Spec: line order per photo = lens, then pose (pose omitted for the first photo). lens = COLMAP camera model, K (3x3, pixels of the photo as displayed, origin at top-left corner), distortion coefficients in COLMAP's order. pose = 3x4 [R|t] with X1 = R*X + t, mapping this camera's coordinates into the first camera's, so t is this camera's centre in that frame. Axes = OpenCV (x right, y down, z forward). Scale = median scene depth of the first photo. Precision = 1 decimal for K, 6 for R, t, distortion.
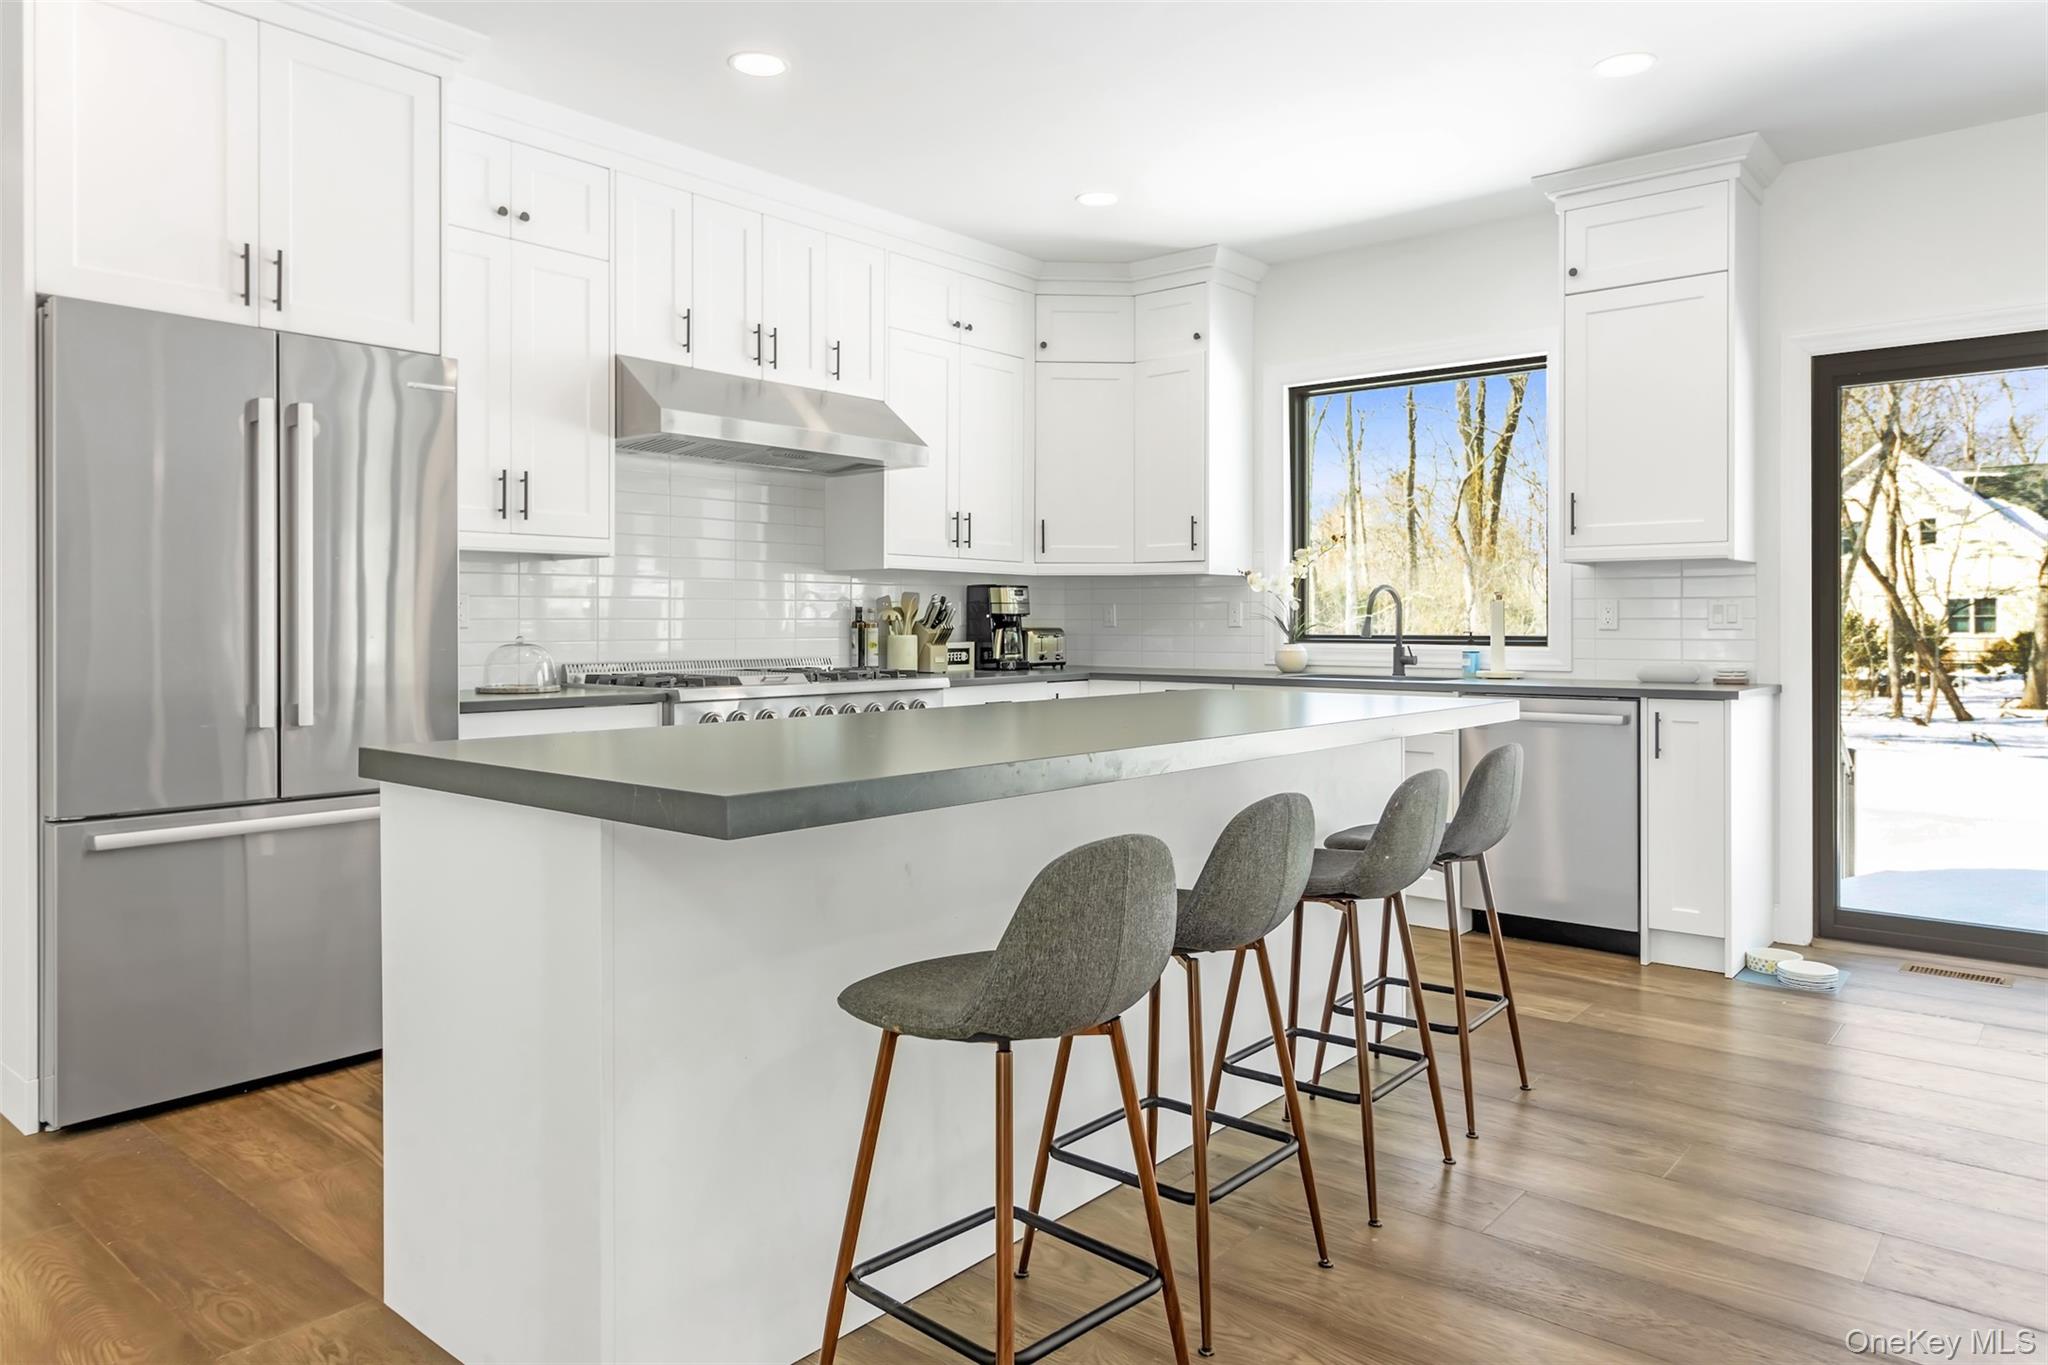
lens RADIAL K [[1264.3, 0, 1021.7], [0, 1264.3, 687.3], [0, 0, 1]] dist [0.033279, 0.002652]
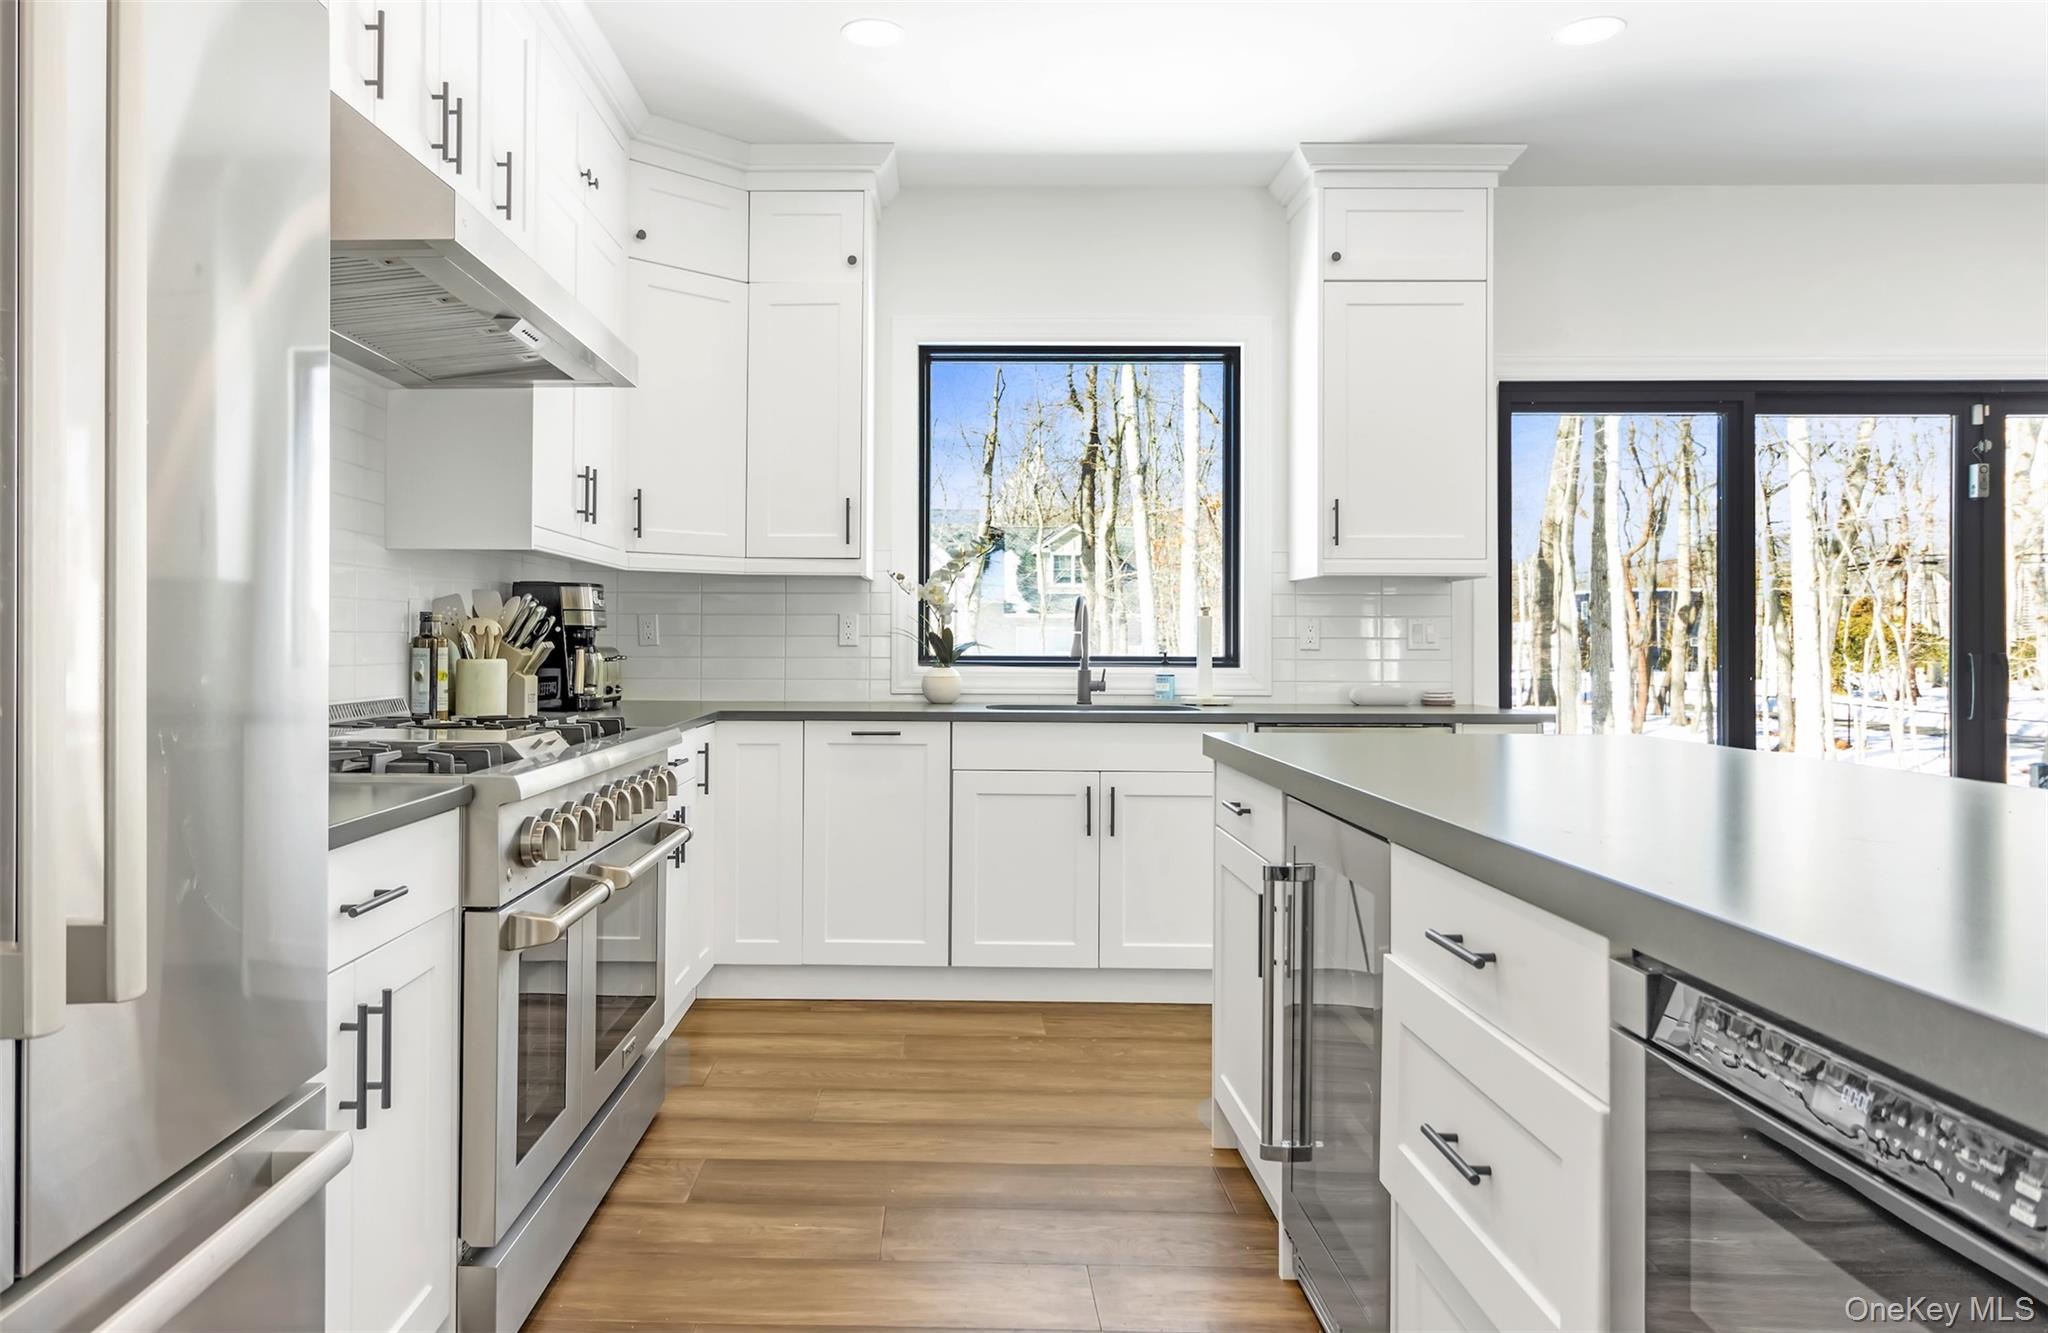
lens RADIAL K [[1411.5, 0, 1024.2], [0, 1411.5, 676.0], [0, 0, 1]] dist [0.040305, 0.000958]
pose [[0.795207, -0.012313, 0.606213, -0.304728], [0.027814, 0.999482, -0.016185, -0.014403], [-0.605700, 0.029731, 0.795138, 0.288732]]
